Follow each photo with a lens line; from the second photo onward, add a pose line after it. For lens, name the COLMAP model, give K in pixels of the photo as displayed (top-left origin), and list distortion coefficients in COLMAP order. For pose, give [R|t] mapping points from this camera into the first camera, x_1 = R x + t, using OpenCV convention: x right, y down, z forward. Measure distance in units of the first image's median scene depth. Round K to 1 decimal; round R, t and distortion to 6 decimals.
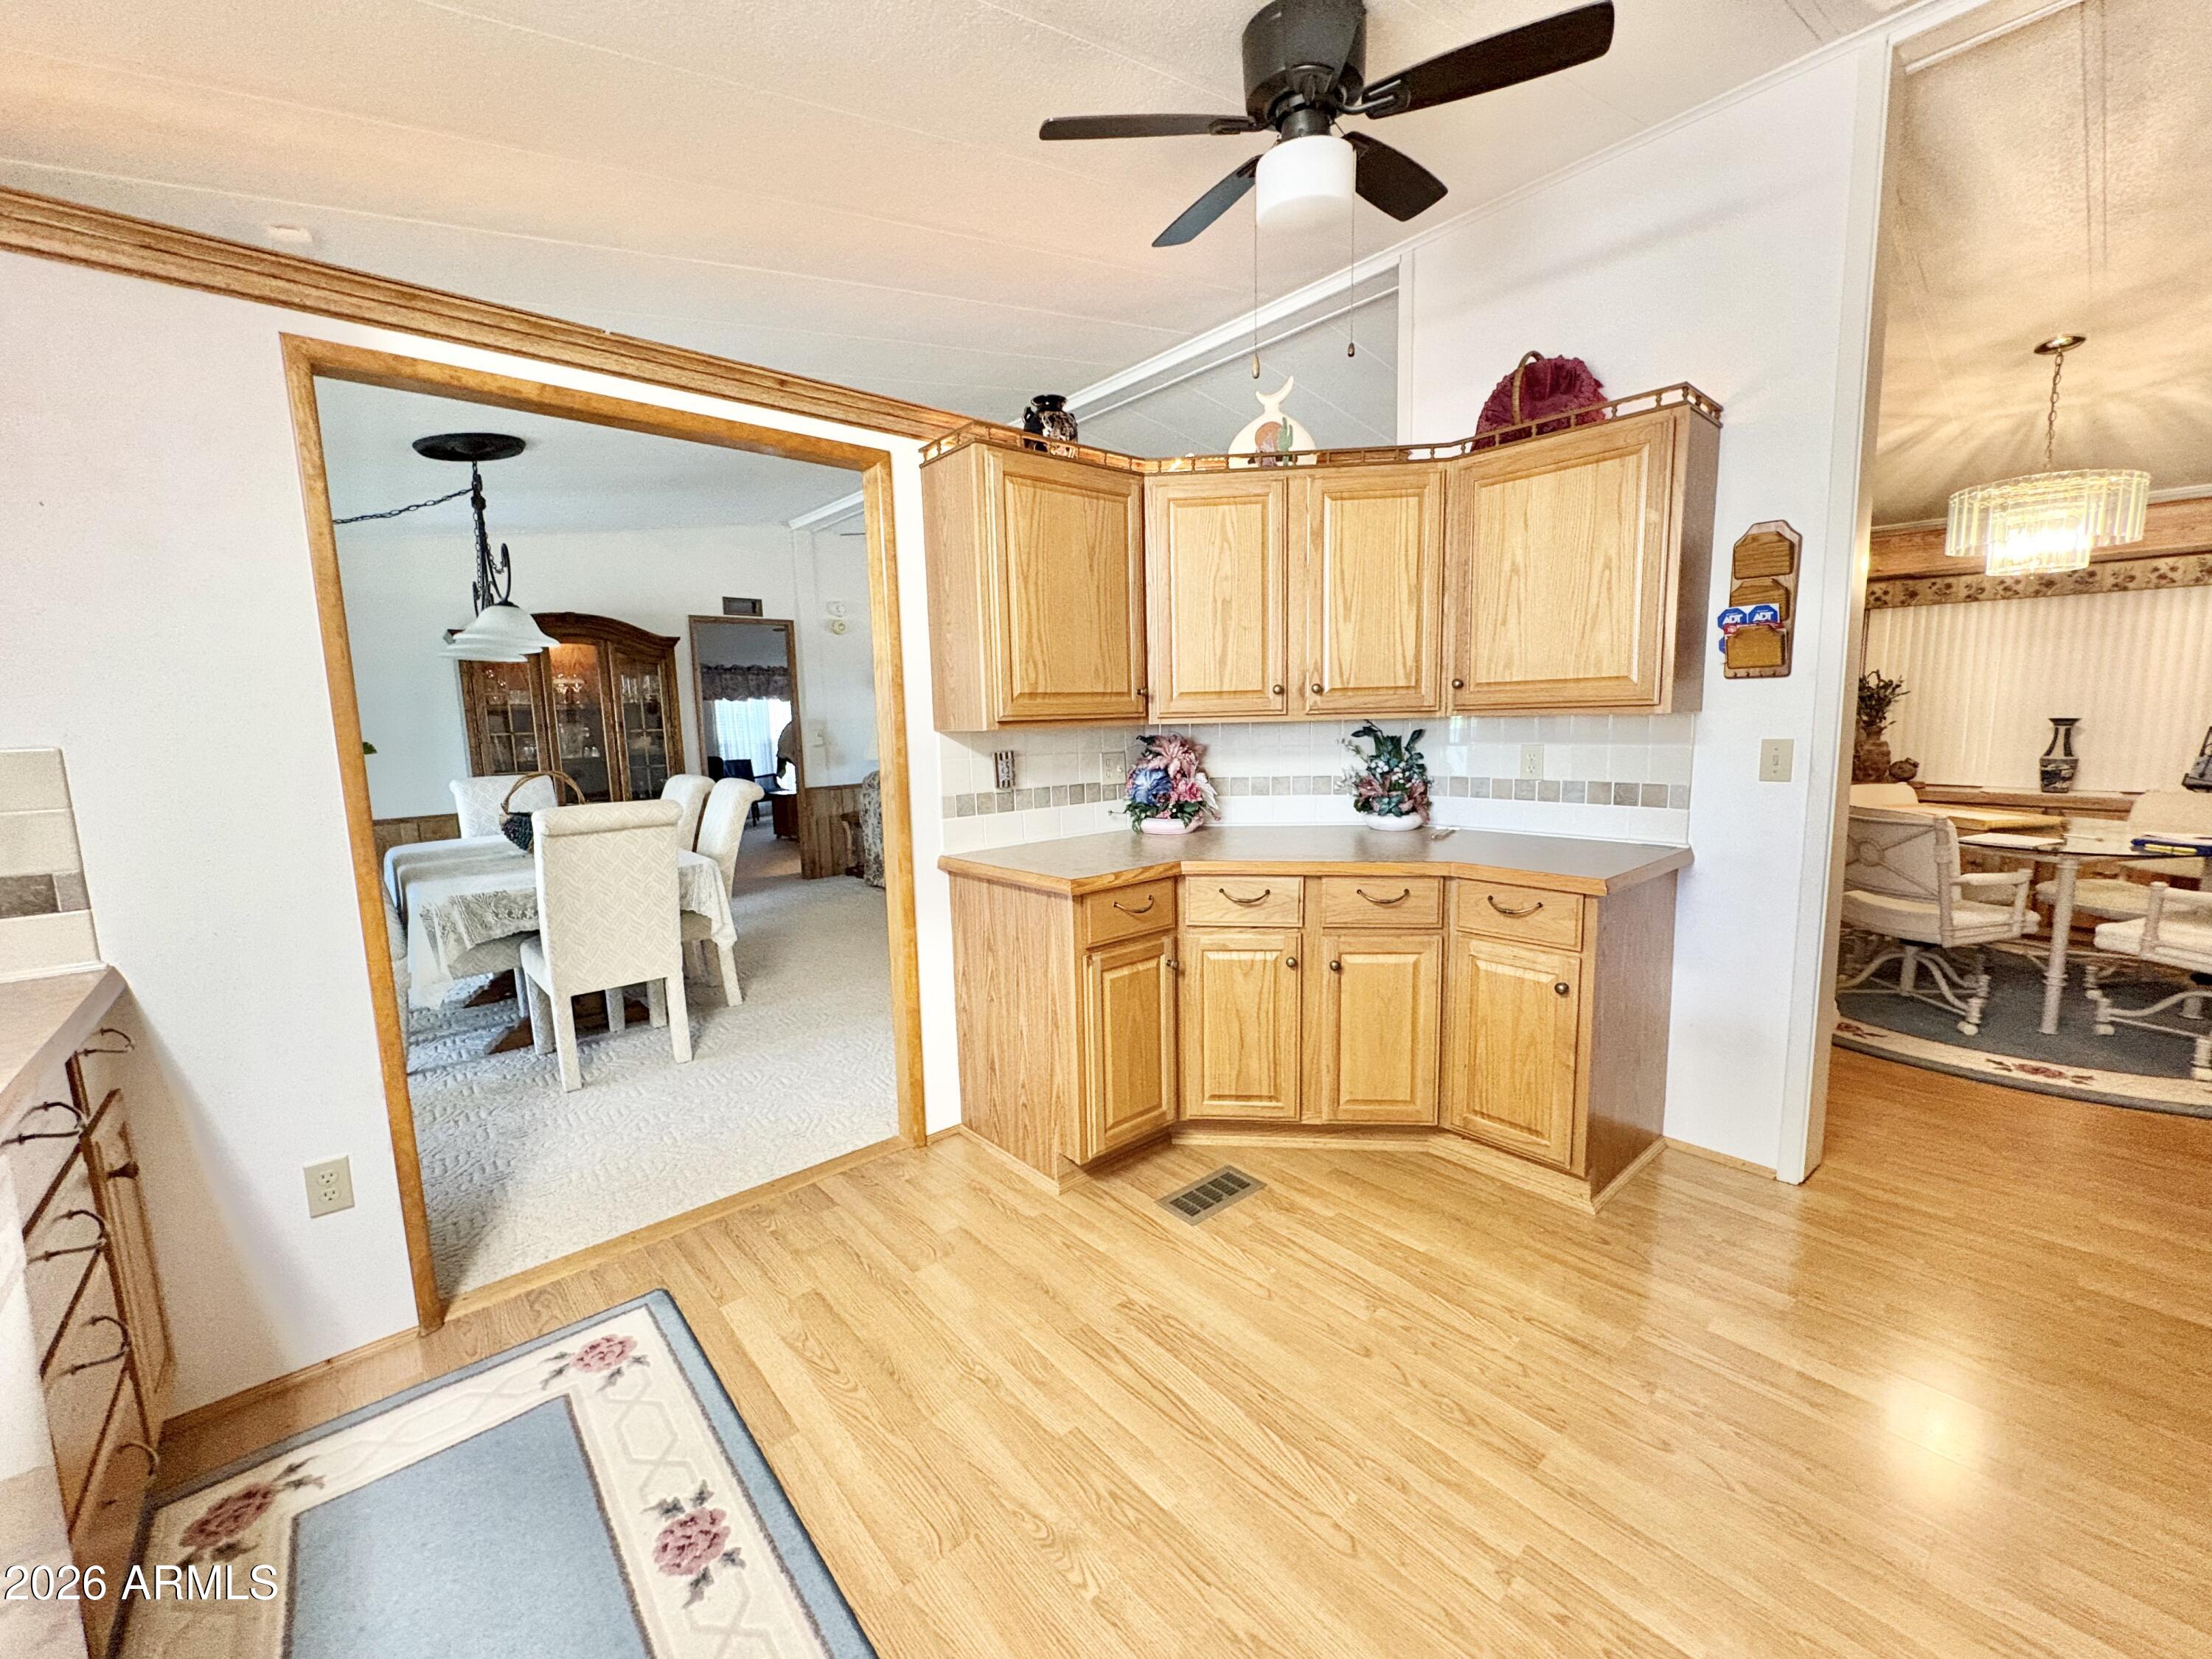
lens RADIAL K [[882.6, 0, 1107.1], [0, 882.6, 822.6], [0, 0, 1]] dist [0.002003, -0.001176]
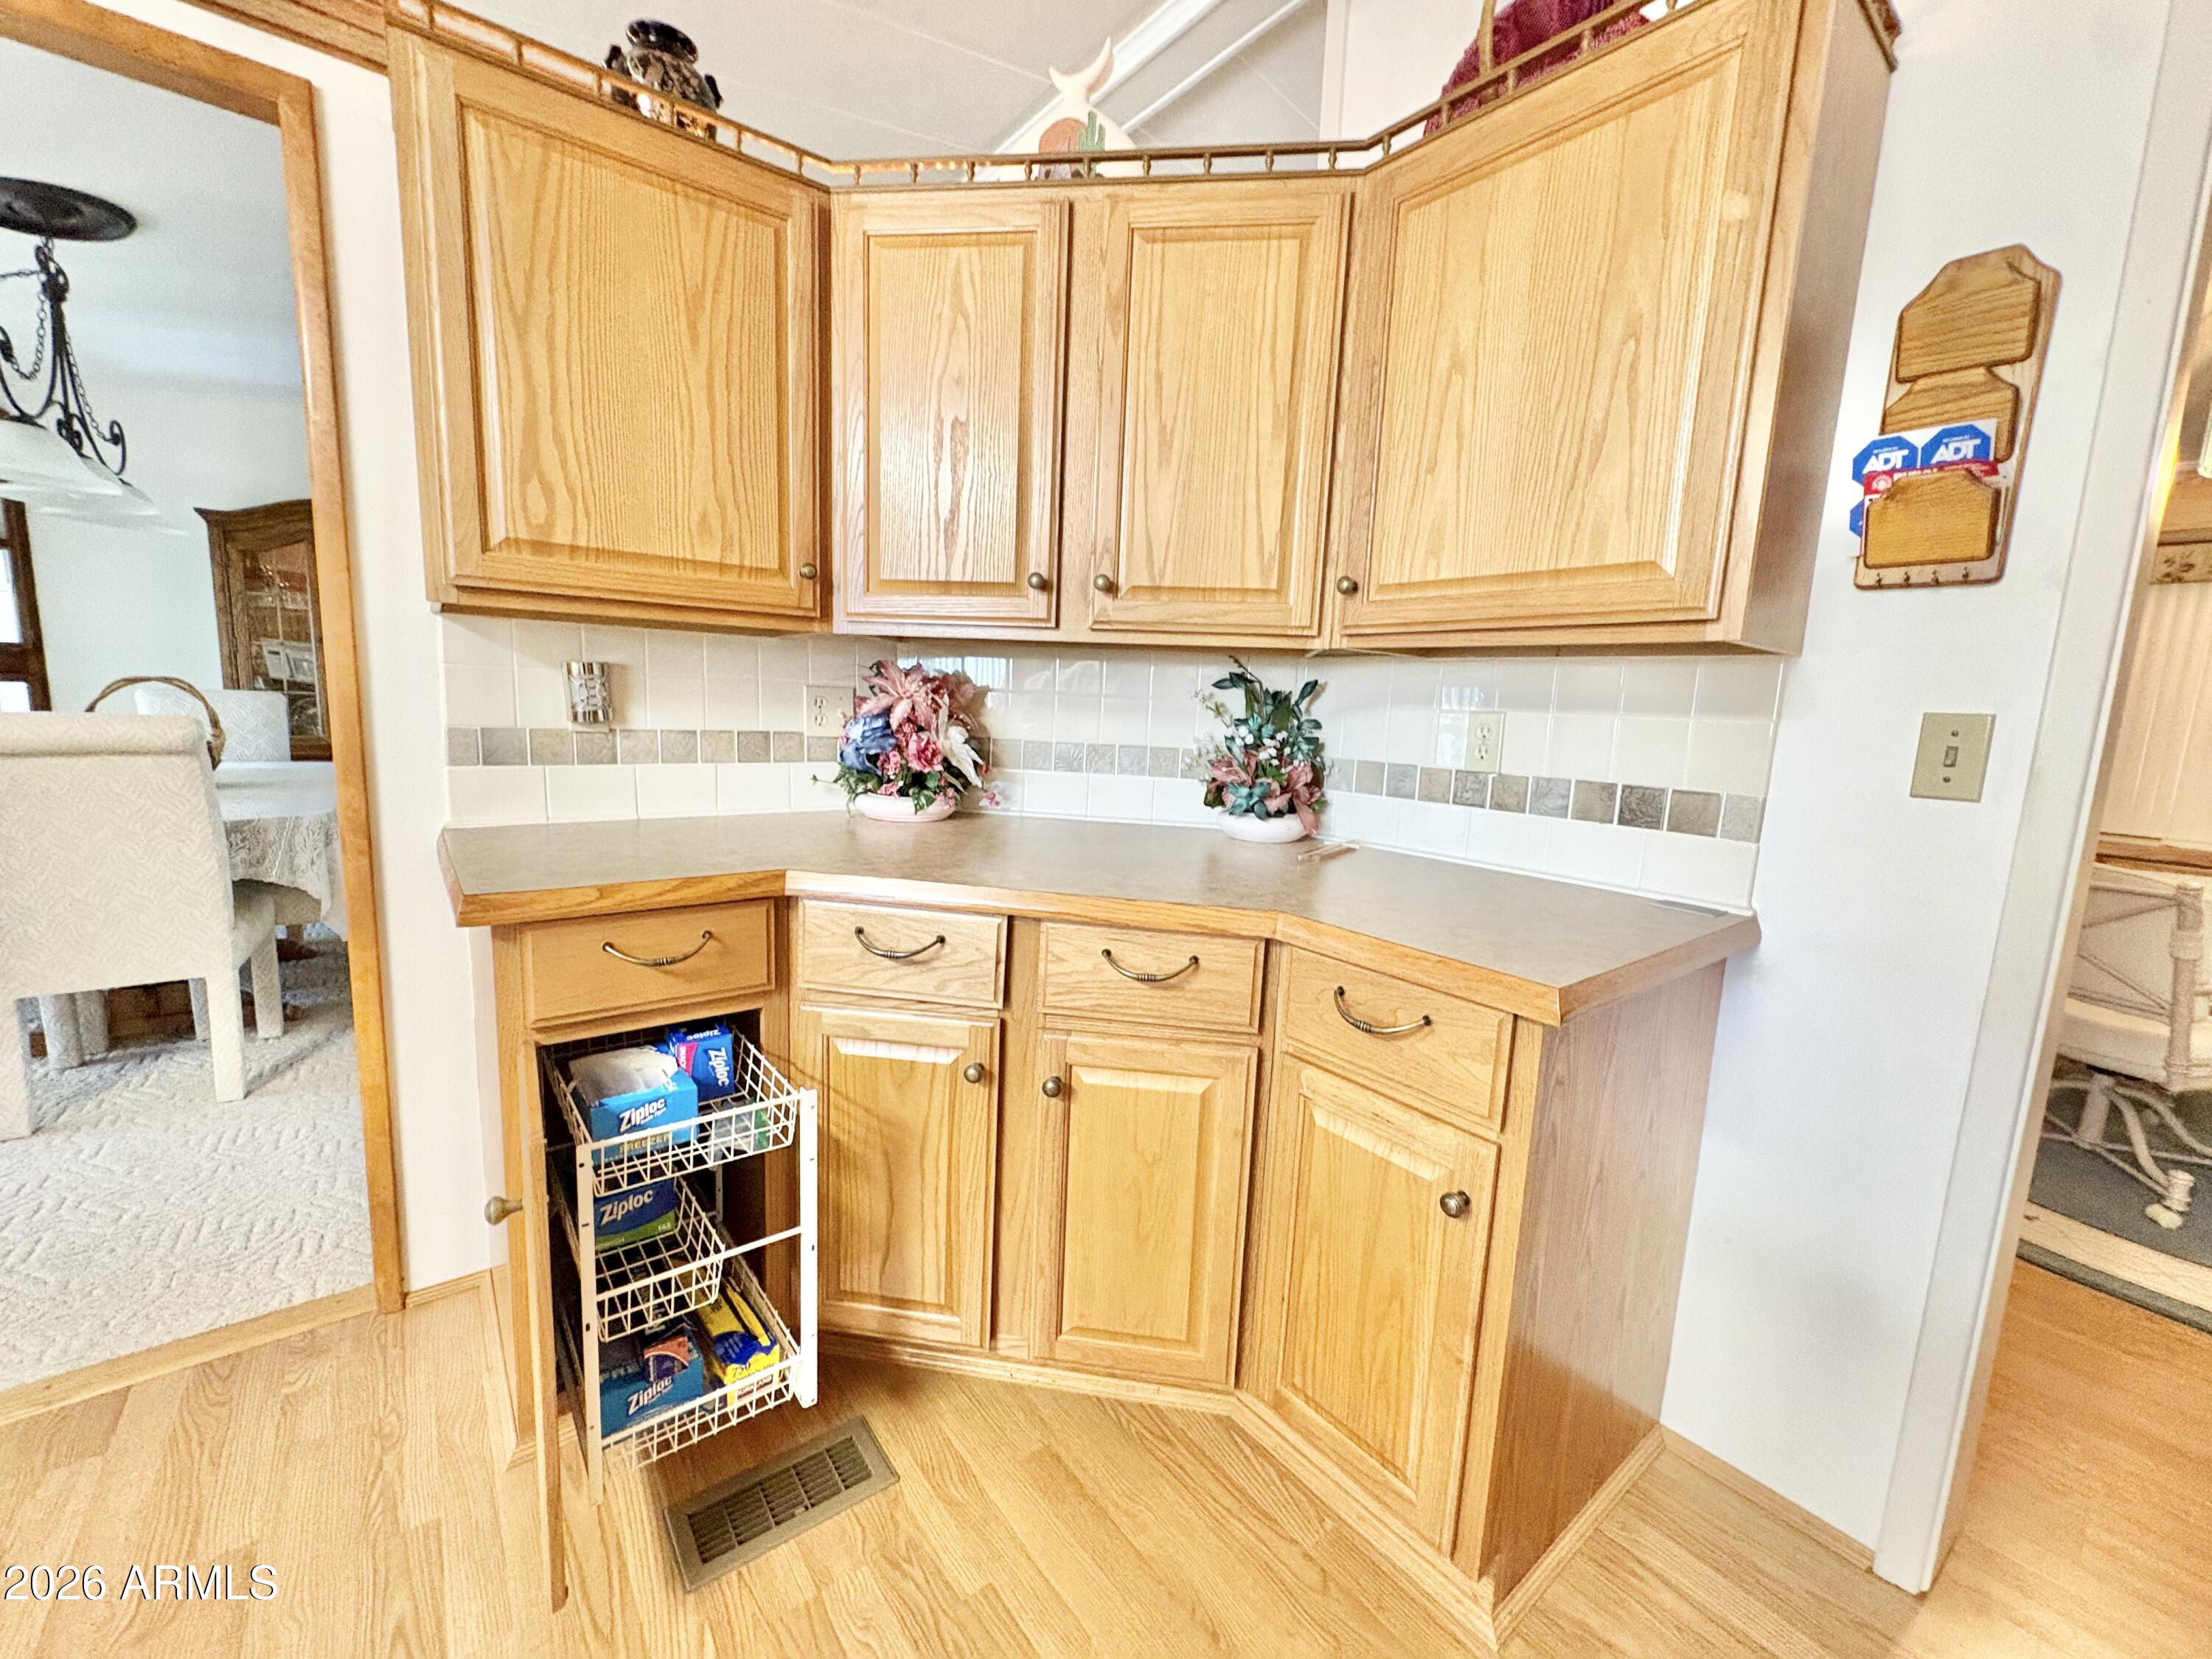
lens RADIAL K [[882.6, 0, 1109.5], [0, 882.6, 823.6], [0, 0, 1]] dist [0.002003, -0.001176]
pose [[0.996575, 0.072550, -0.039684, 0.292282], [-0.071919, 0.997264, 0.017102, -0.008173], [0.040816, -0.014190, 0.999066, 0.457127]]
